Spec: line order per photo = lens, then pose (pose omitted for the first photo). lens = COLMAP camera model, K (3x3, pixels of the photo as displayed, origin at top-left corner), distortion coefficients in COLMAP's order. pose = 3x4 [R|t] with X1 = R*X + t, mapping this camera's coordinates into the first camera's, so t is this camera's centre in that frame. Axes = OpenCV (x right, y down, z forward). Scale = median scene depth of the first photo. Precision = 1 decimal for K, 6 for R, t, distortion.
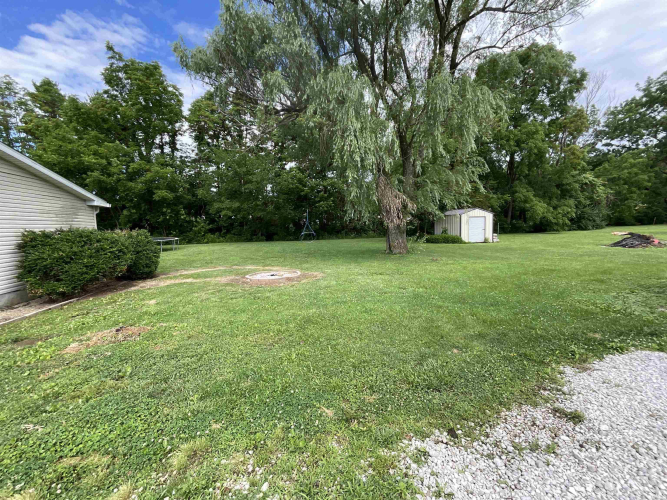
lens RADIAL K [[270.0, 0, 333.5], [0, 270.0, 250.0], [0, 0, 1]] dist [-0.000947, 0.000727]
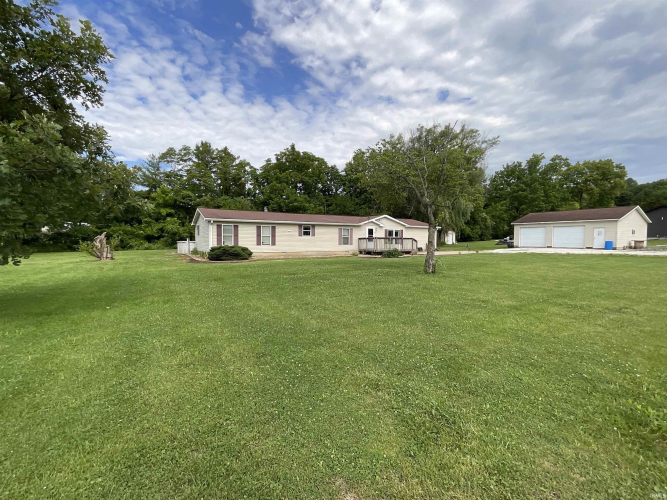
lens RADIAL K [[301.9, 0, 333.5], [0, 301.9, 250.0], [0, 0, 1]] dist [-0.002106, 0.000208]
pose [[0.951377, 0.000028, 0.308028, -1.267696], [0.016101, 0.998628, -0.049821, 0.134481], [-0.307607, 0.052359, 0.950072, -1.210840]]
